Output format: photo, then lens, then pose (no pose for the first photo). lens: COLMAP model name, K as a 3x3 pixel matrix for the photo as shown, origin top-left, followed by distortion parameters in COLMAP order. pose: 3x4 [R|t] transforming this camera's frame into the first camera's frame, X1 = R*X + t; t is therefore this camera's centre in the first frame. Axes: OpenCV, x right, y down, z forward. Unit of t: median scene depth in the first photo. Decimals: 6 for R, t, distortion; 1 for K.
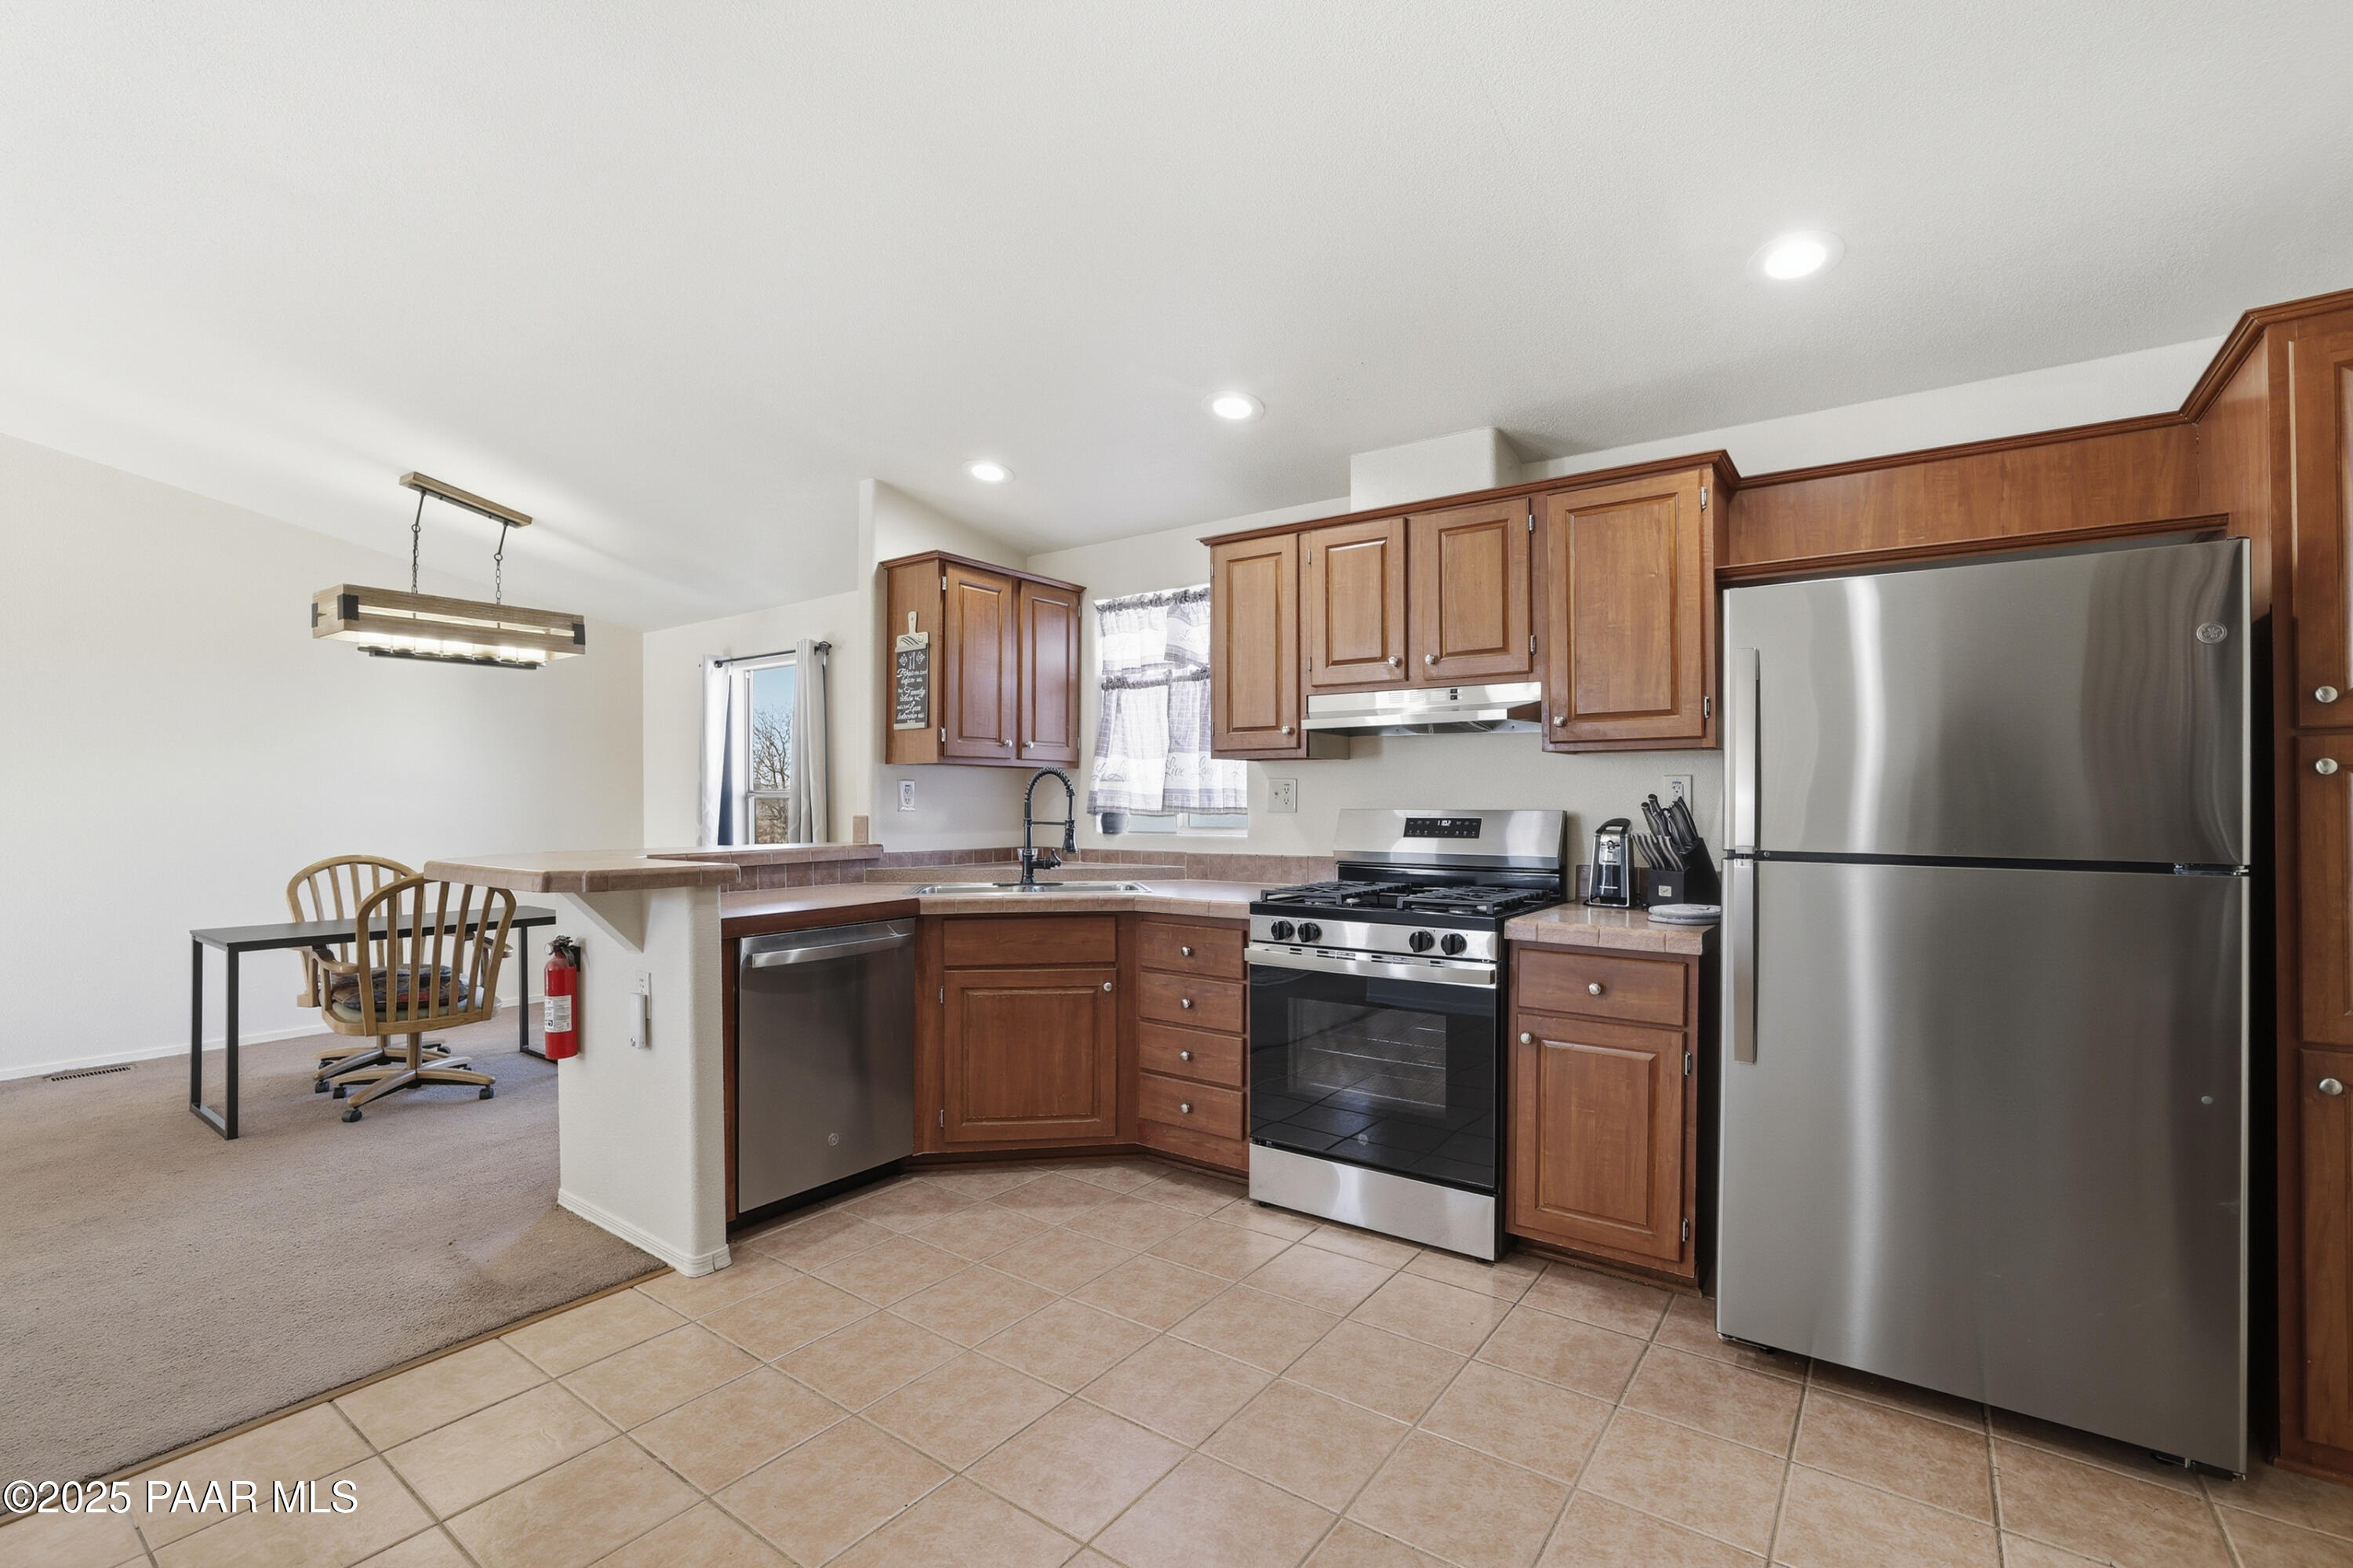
lens RADIAL K [[1033.7, 0, 1185.7], [0, 1033.7, 808.9], [0, 0, 1]] dist [-0.034413, 0.007267]
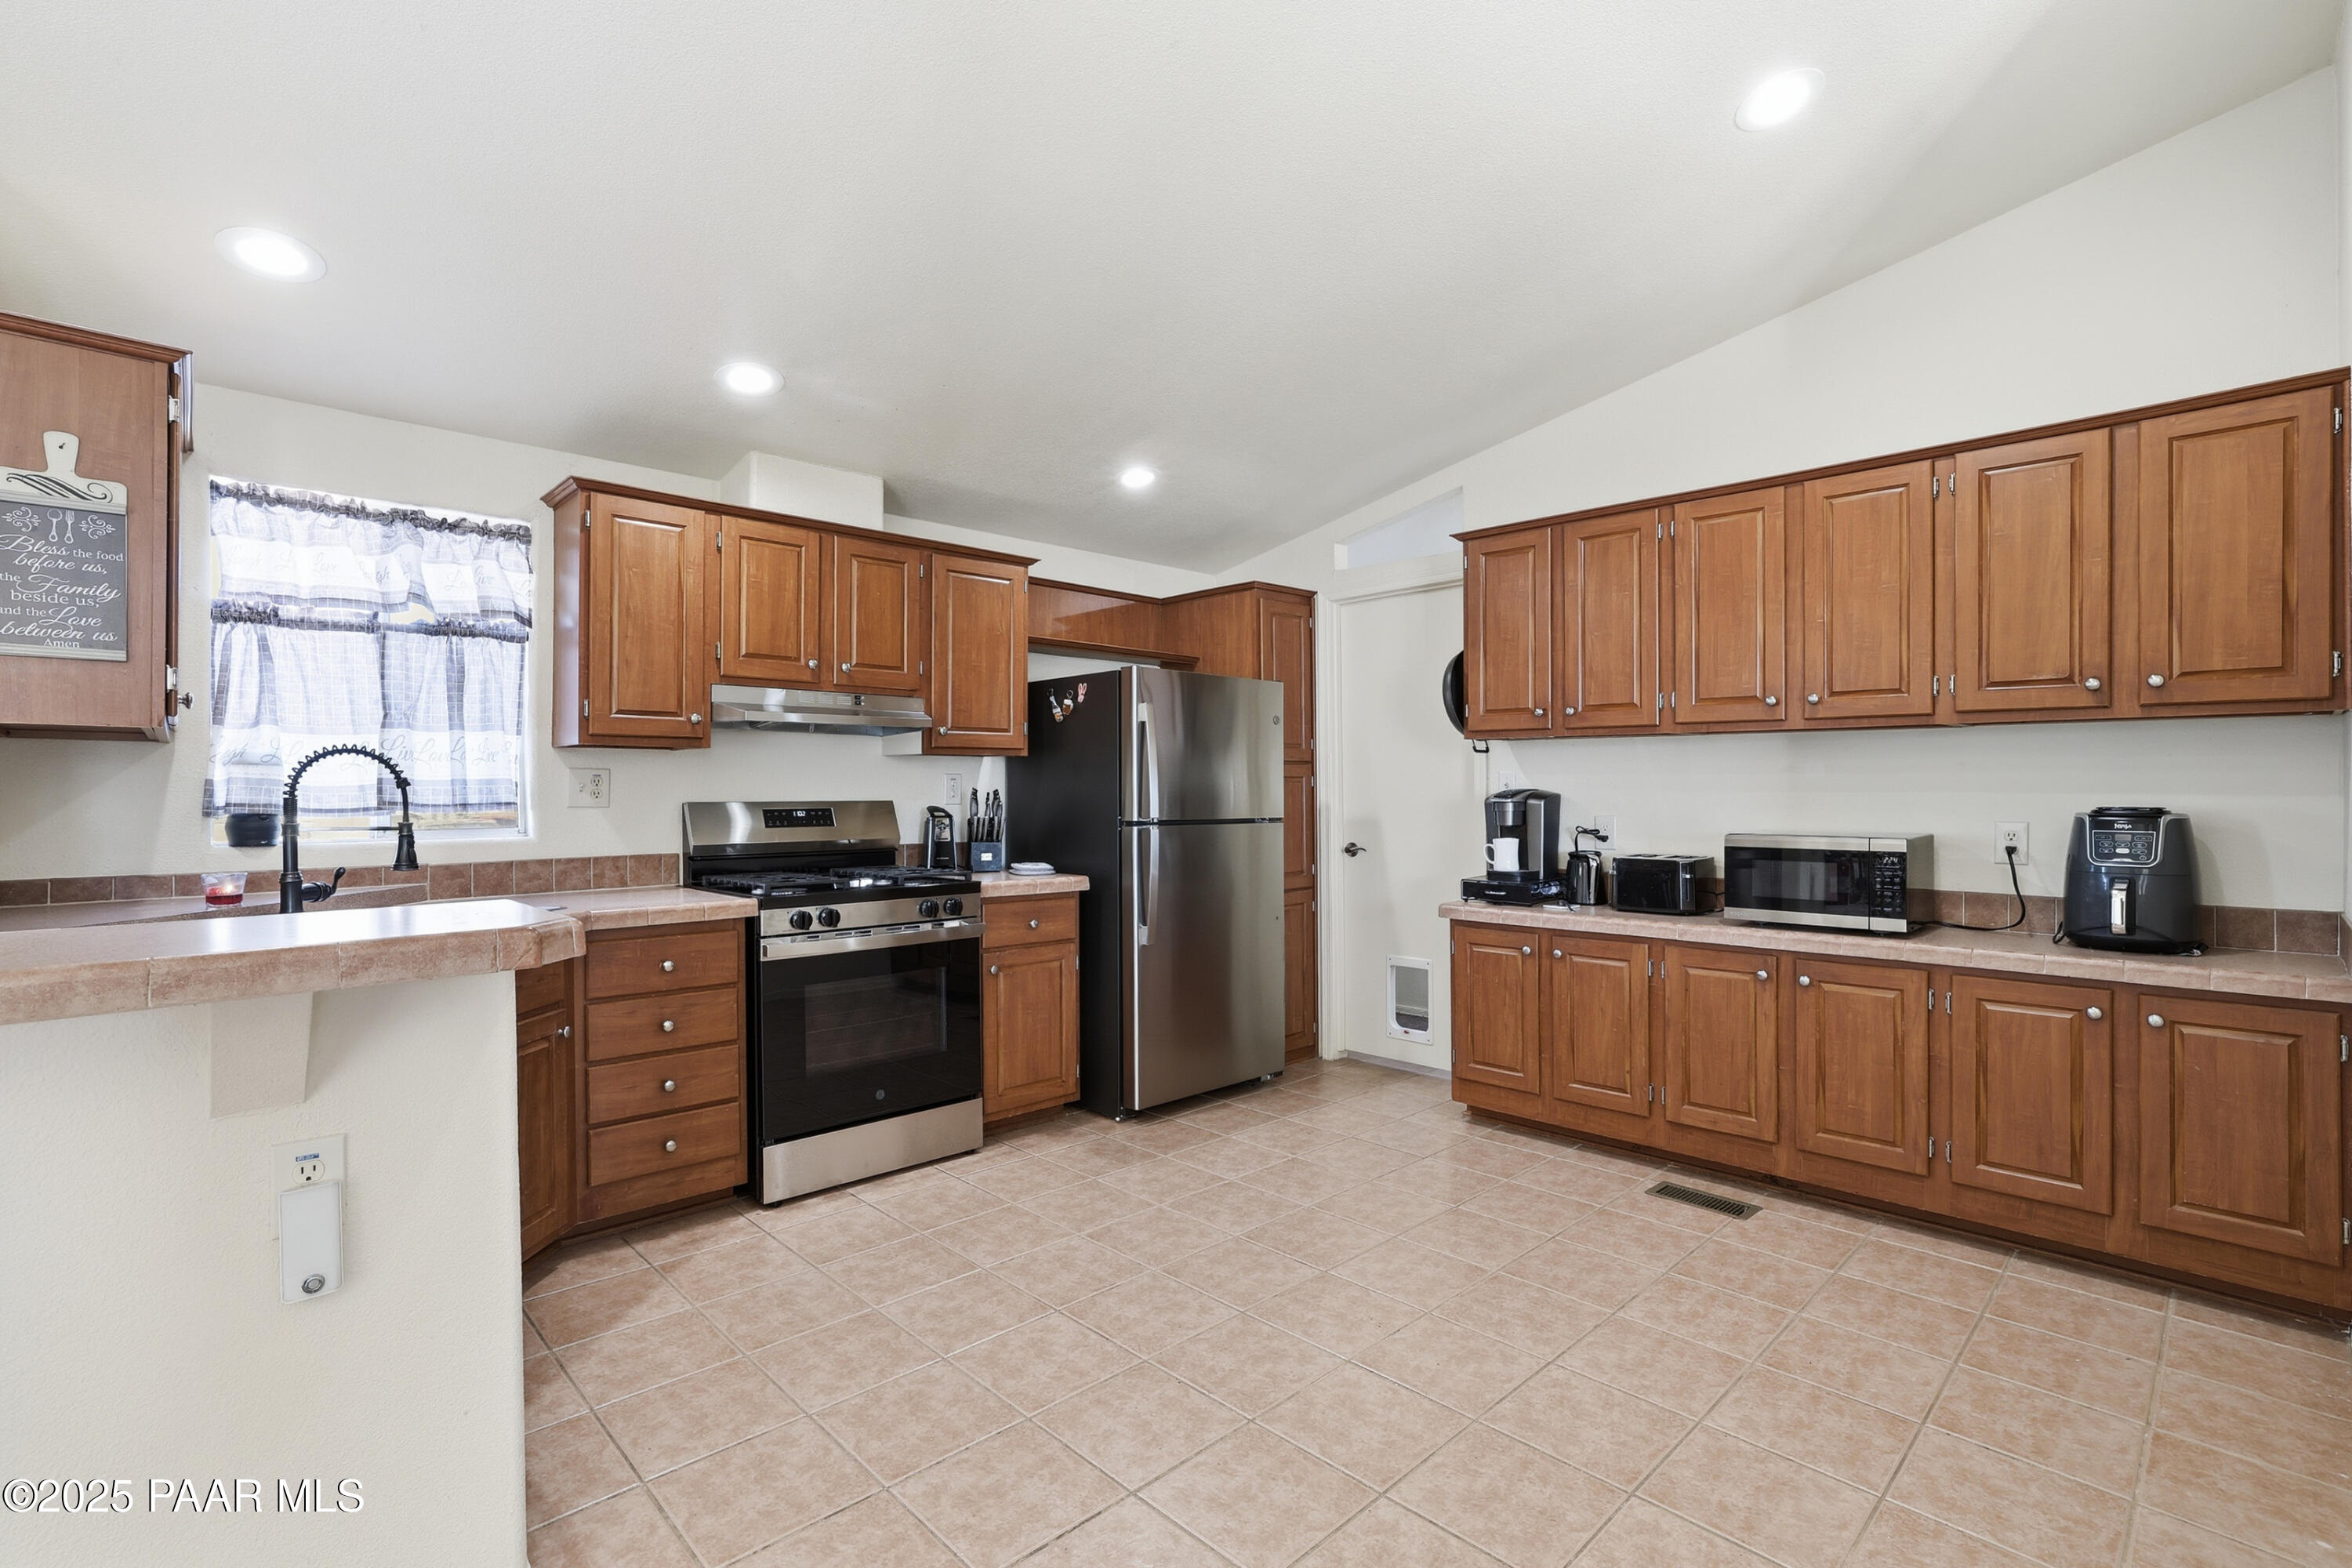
lens RADIAL K [[1065.4, 0, 1175.7], [0, 1065.4, 789.3], [0, 0, 1]] dist [-0.028706, 0.011206]
pose [[0.187509, 0.001560, 0.982262, -0.834844], [0.010876, 0.999934, -0.003665, -0.003797], [-0.982203, 0.011370, 0.187479, 0.427264]]
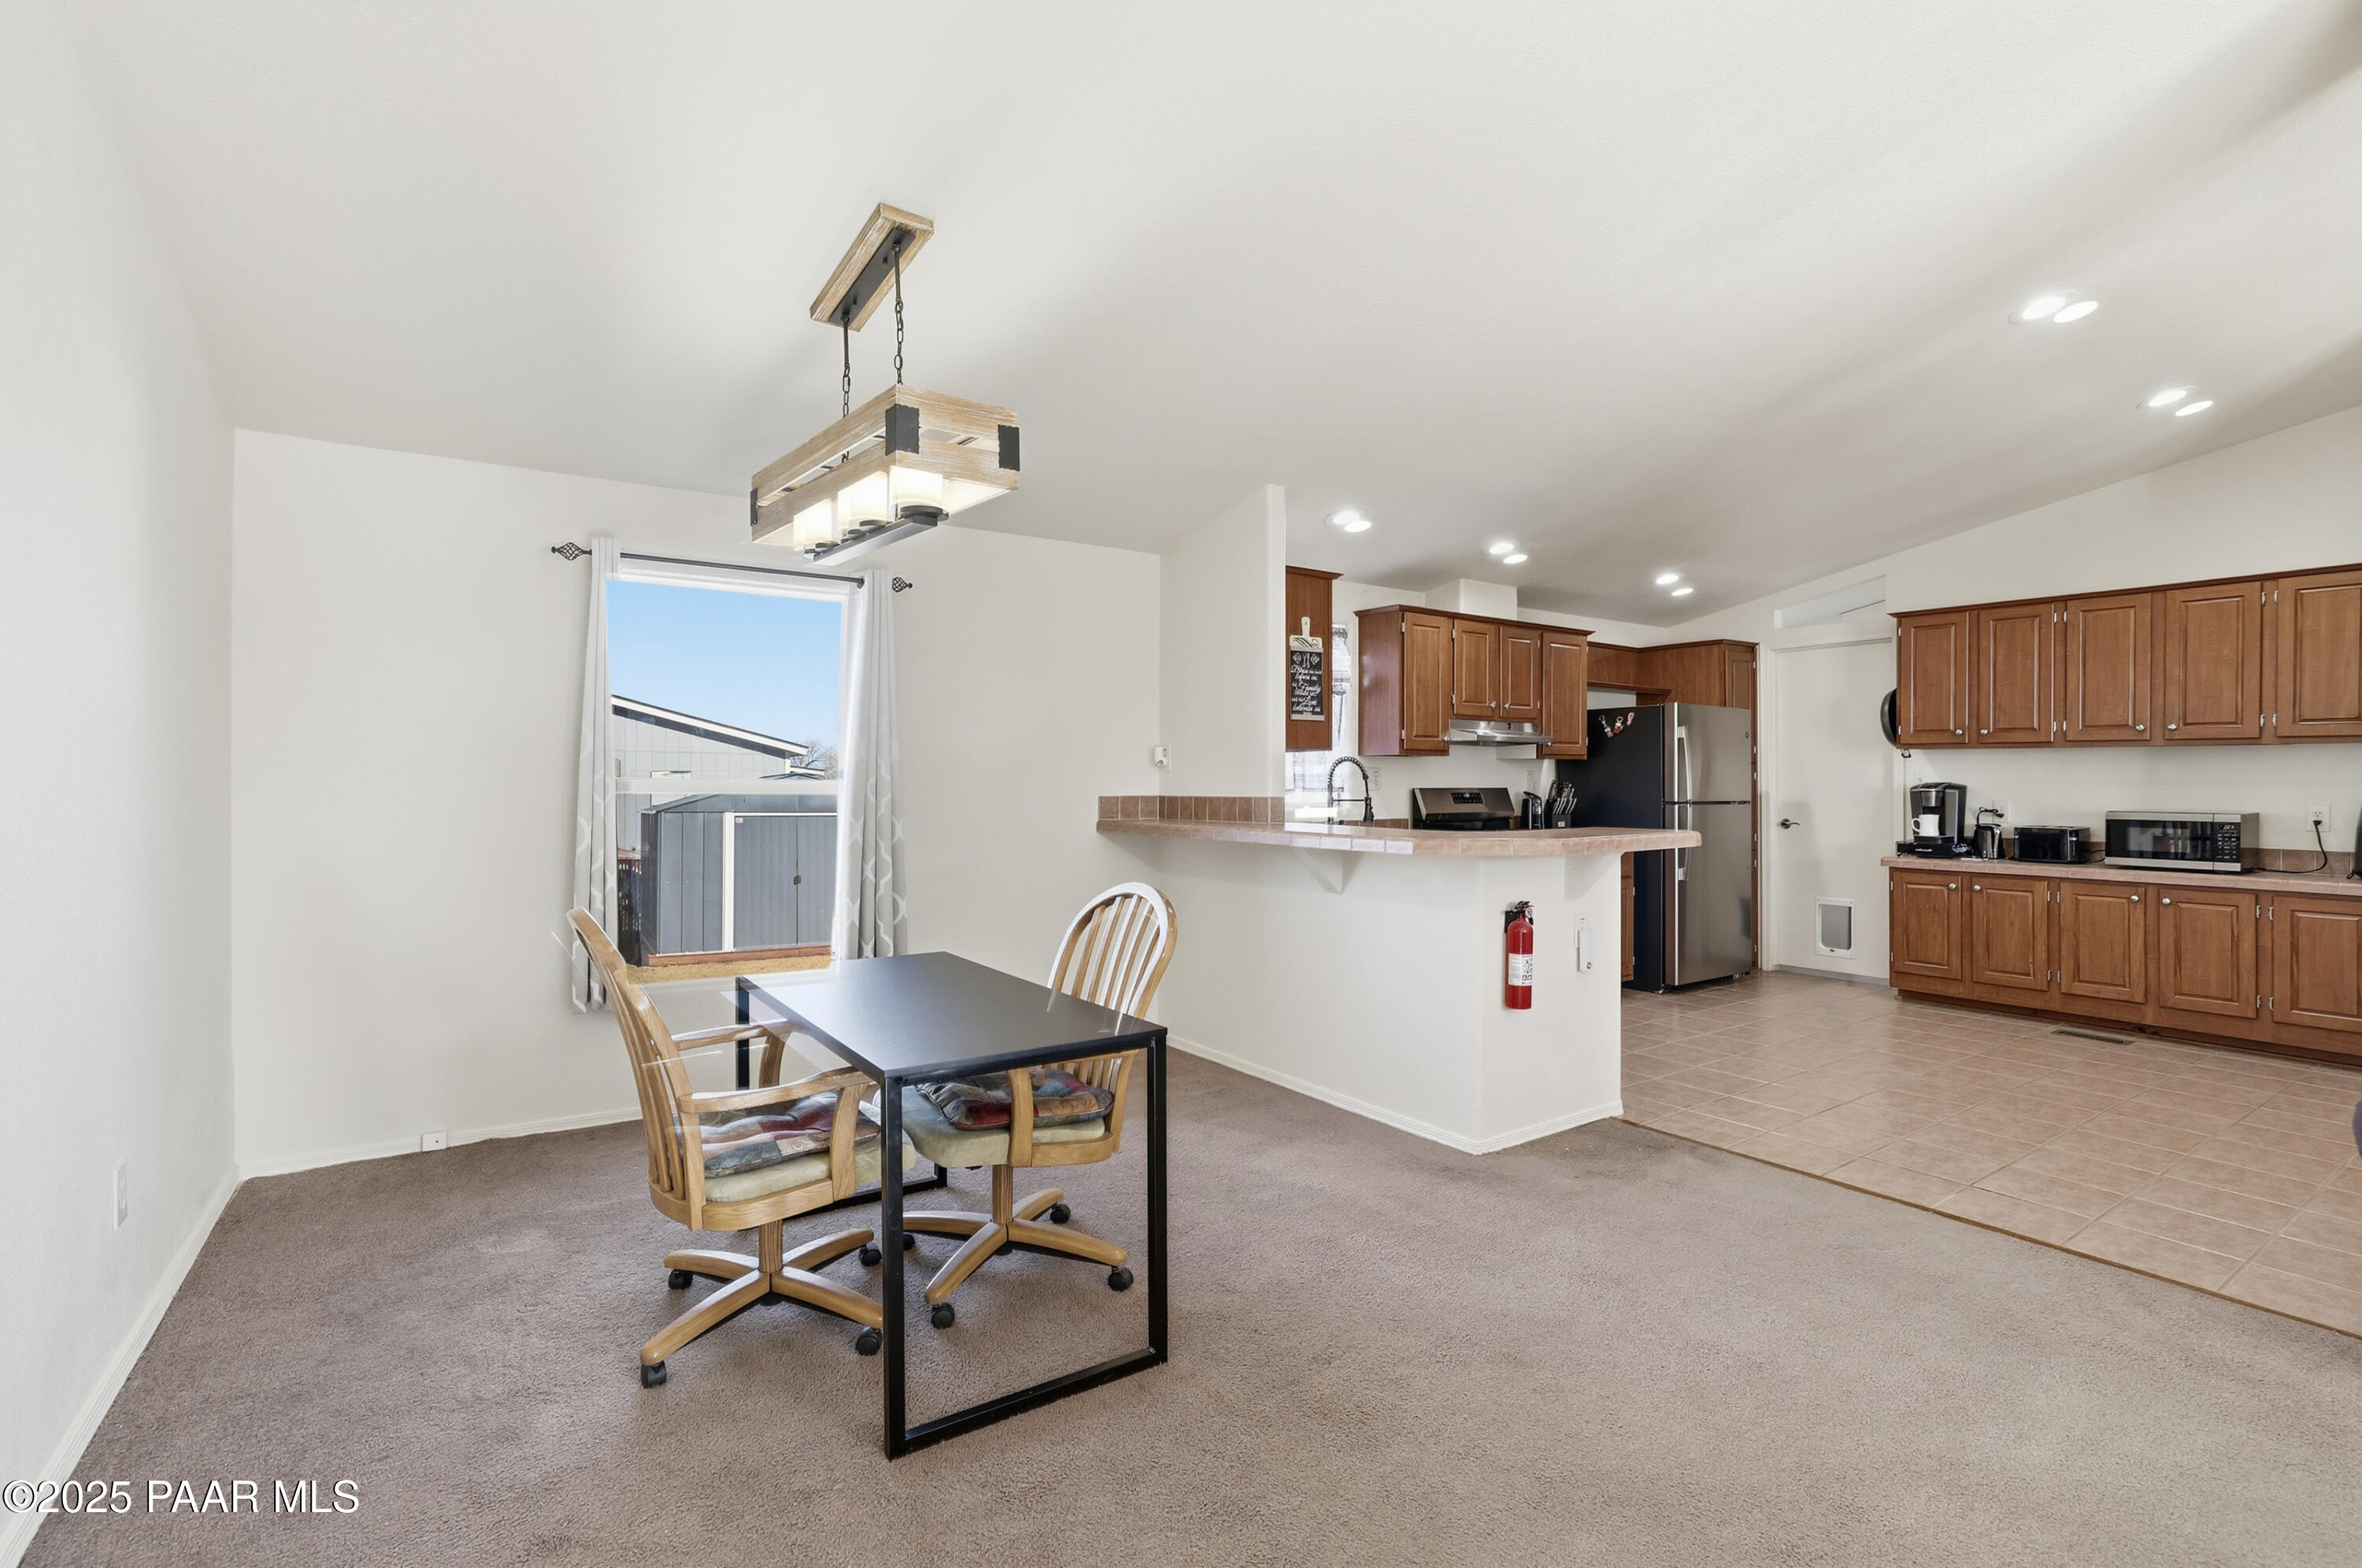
lens RADIAL K [[1069.9, 0, 1170.2], [0, 1069.9, 779.3], [0, 0, 1]] dist [-0.028706, 0.011206]
pose [[0.341656, 0.001889, 0.939823, -1.759193], [0.005456, 0.999977, -0.003994, -0.009262], [-0.939809, 0.006492, 0.341638, 0.904870]]
